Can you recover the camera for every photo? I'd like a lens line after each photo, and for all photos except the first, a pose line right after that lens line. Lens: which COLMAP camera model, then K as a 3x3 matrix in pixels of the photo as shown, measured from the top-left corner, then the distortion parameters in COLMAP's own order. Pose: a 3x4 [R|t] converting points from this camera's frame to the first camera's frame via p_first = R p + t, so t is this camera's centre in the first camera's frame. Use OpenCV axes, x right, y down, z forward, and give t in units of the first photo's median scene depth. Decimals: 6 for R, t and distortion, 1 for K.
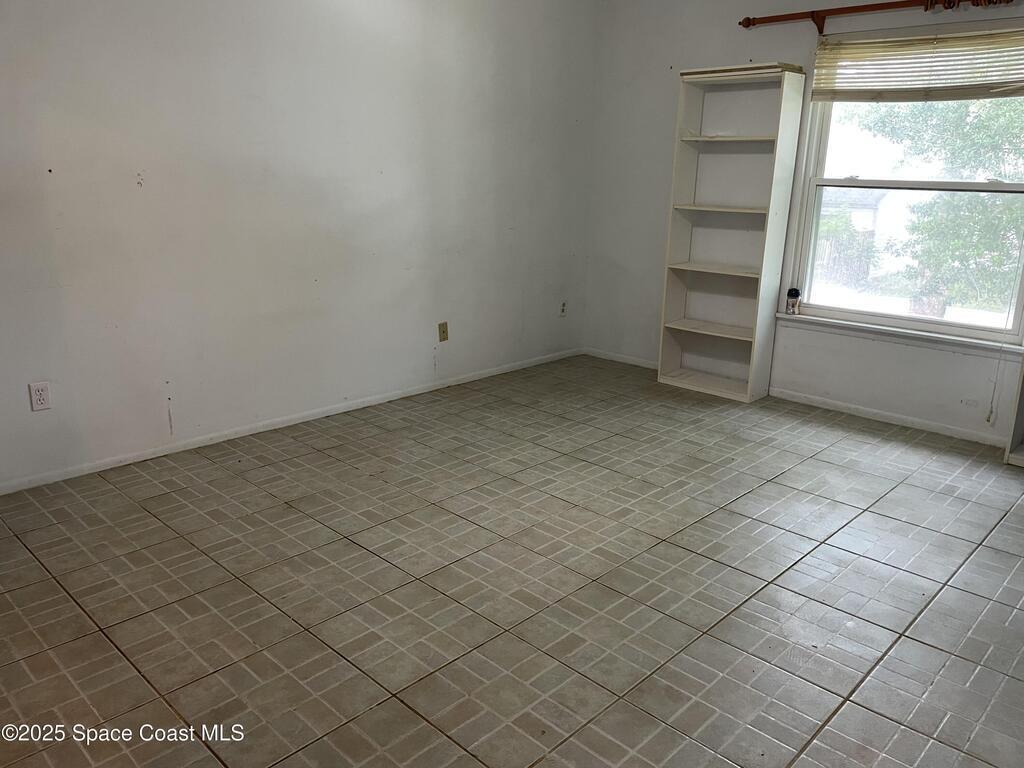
lens RADIAL K [[786.1, 0, 513.1], [0, 786.1, 375.3], [0, 0, 1]] dist [0.070798, -0.065777]
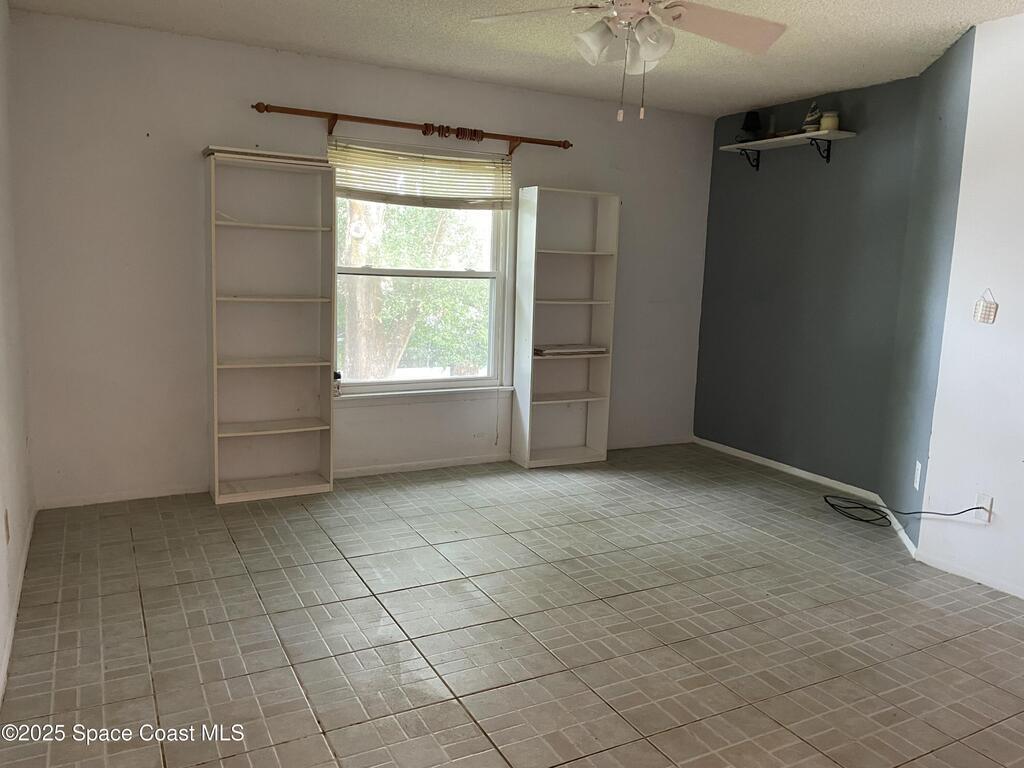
lens RADIAL K [[786.1, 0, 512.8], [0, 786.1, 388.2], [0, 0, 1]] dist [0.070798, -0.065777]
pose [[0.302883, -0.167918, 0.938118, -0.596739], [0.217551, 0.970548, 0.103484, -0.157857], [-0.927865, 0.172745, 0.330494, 0.490067]]
